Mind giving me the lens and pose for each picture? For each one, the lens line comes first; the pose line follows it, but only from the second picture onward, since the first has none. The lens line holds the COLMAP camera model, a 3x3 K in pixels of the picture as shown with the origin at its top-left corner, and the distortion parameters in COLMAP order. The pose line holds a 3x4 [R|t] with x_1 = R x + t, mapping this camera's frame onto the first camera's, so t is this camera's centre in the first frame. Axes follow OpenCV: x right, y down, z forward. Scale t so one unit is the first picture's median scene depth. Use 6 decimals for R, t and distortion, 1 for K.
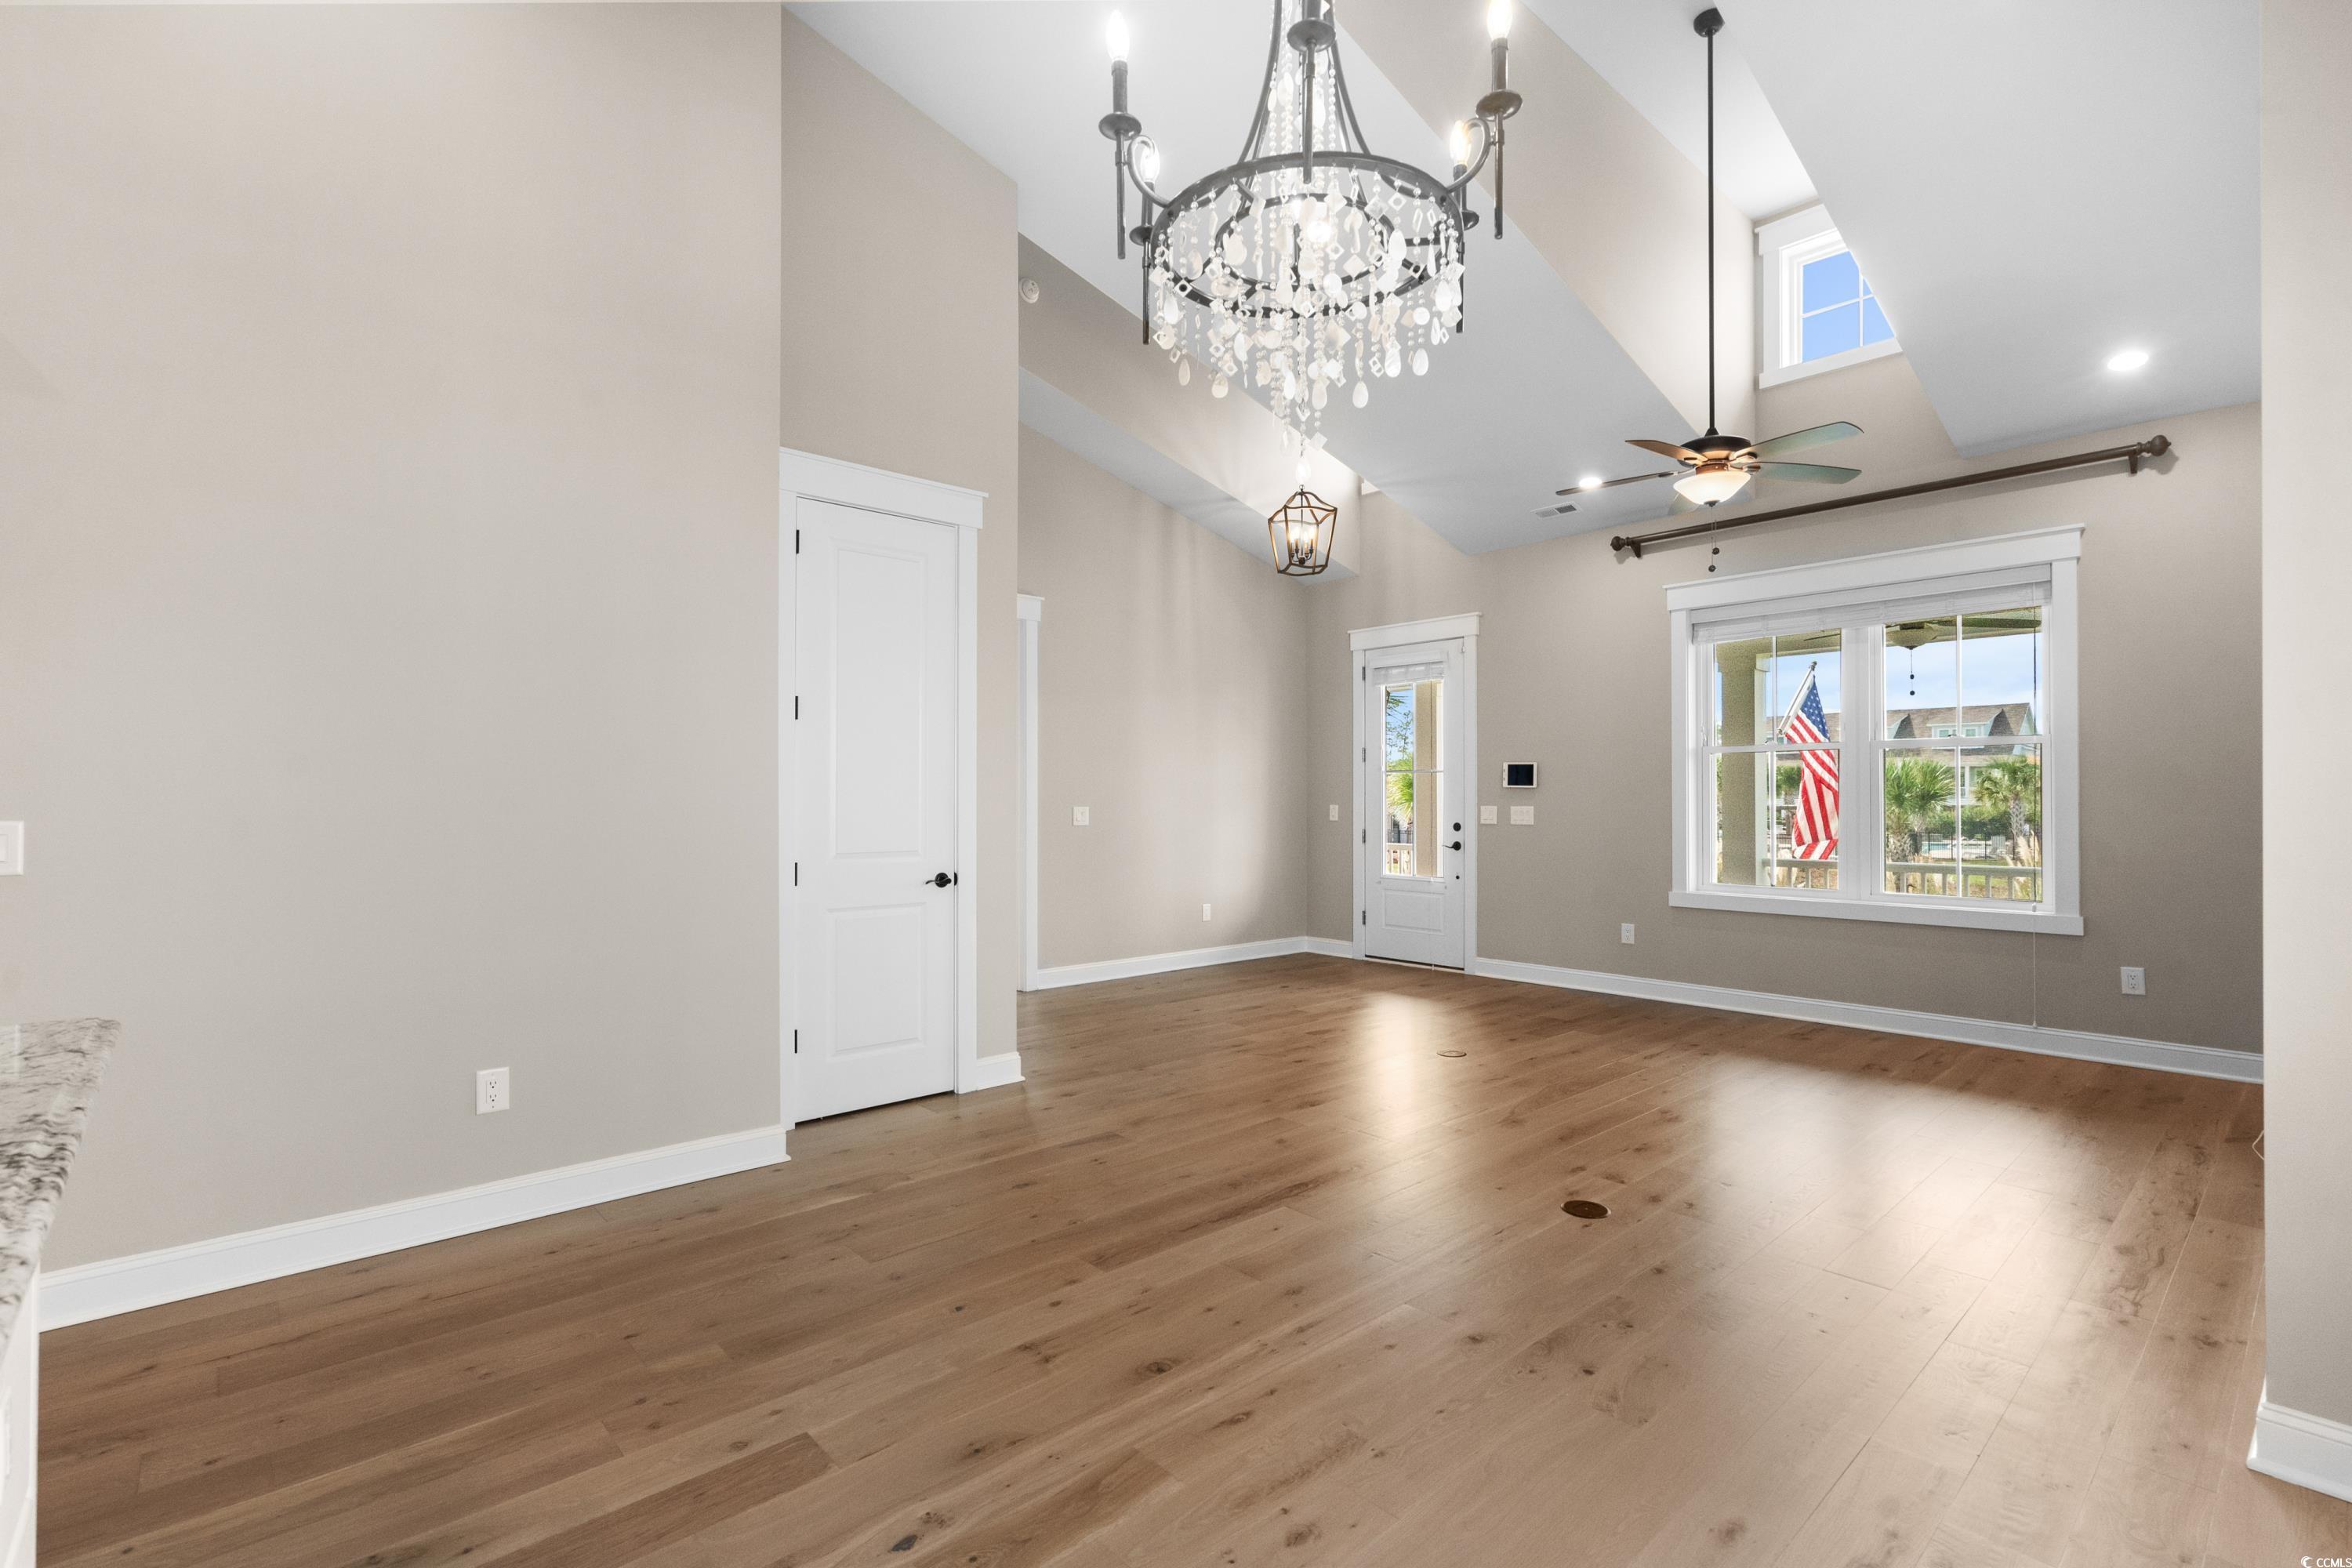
lens RADIAL K [[1067.8, 0, 1165.7], [0, 1067.8, 785.4], [0, 0, 1]] dist [-0.006141, 0.003160]
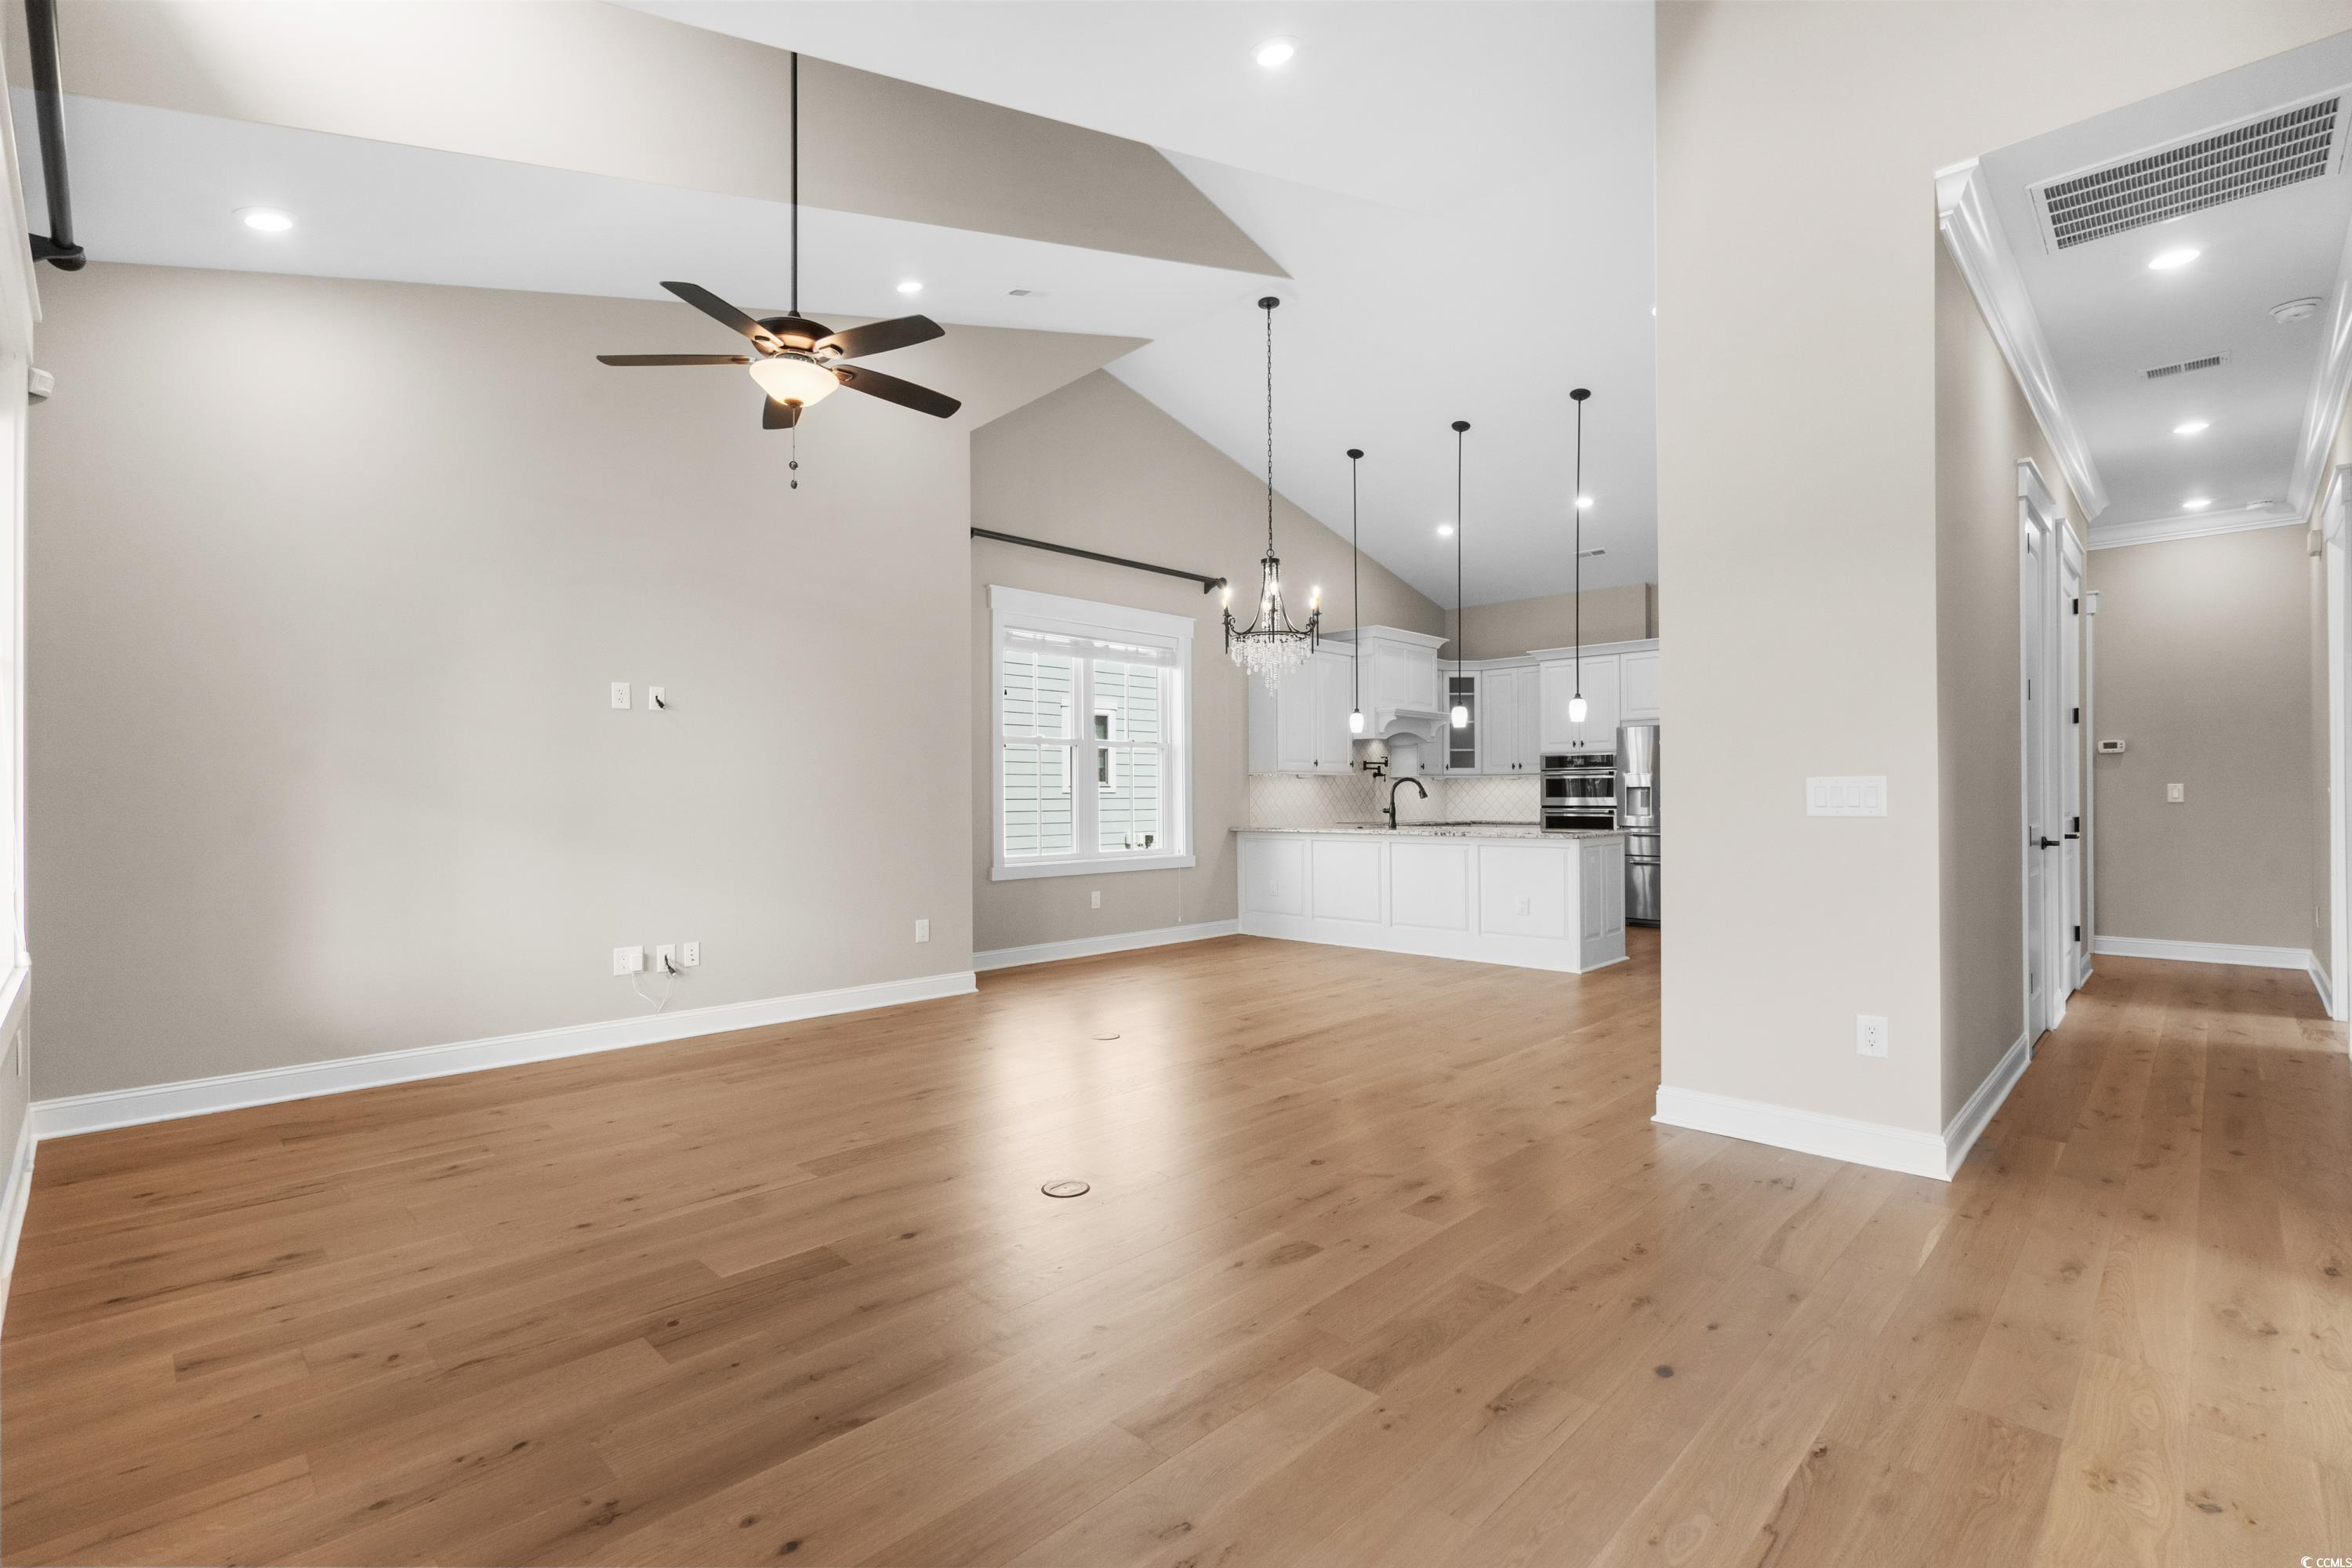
lens RADIAL K [[1067.8, 0, 1182.2], [0, 1067.8, 775.7], [0, 0, 1]] dist [-0.006141, 0.003160]
pose [[-0.997304, 0.003231, -0.073310, 0.255087], [0.005689, 0.999427, -0.033353, 0.043048], [0.073160, -0.033681, -0.996751, 1.675848]]
